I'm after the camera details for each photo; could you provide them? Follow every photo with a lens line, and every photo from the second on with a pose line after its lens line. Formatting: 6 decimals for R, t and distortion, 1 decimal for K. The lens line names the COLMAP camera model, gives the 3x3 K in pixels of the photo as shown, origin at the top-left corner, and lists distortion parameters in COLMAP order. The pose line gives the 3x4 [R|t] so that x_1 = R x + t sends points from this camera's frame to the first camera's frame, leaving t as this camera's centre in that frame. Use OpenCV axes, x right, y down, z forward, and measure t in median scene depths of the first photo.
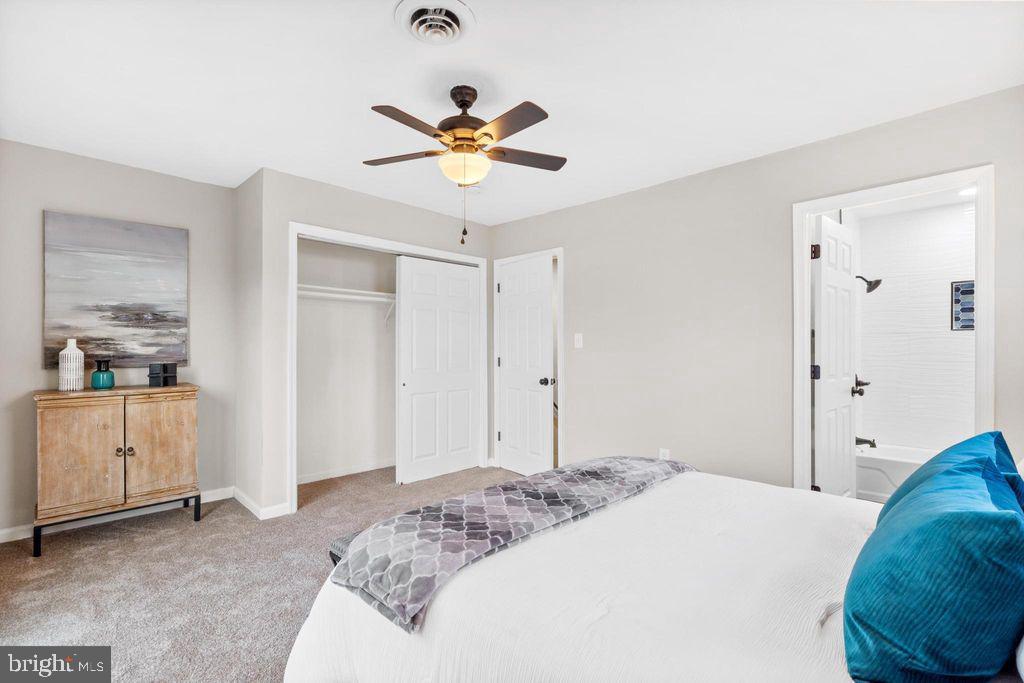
lens RADIAL K [[470.3, 0, 505.4], [0, 470.3, 340.9], [0, 0, 1]] dist [-0.000083, -0.000140]
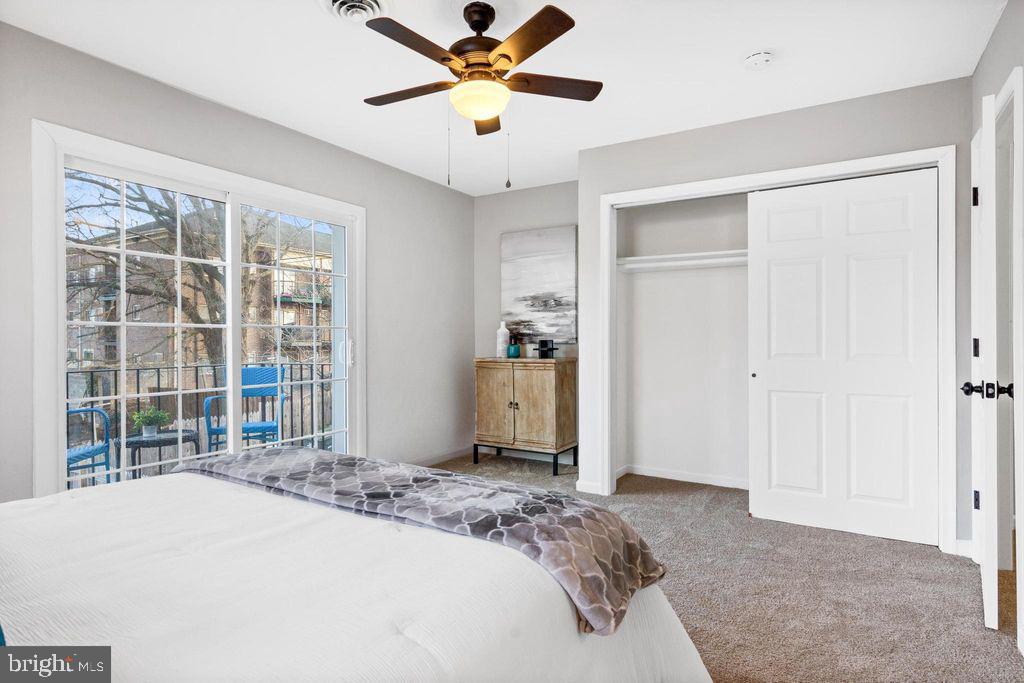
lens RADIAL K [[545.8, 0, 510.8], [0, 545.8, 336.9], [0, 0, 1]] dist [0.001826, 0.000117]
pose [[0.230843, -0.008856, -0.972951, 0.639498], [0.007860, 0.999943, -0.007237, 0.050643], [0.972959, -0.005977, 0.230900, 0.595820]]
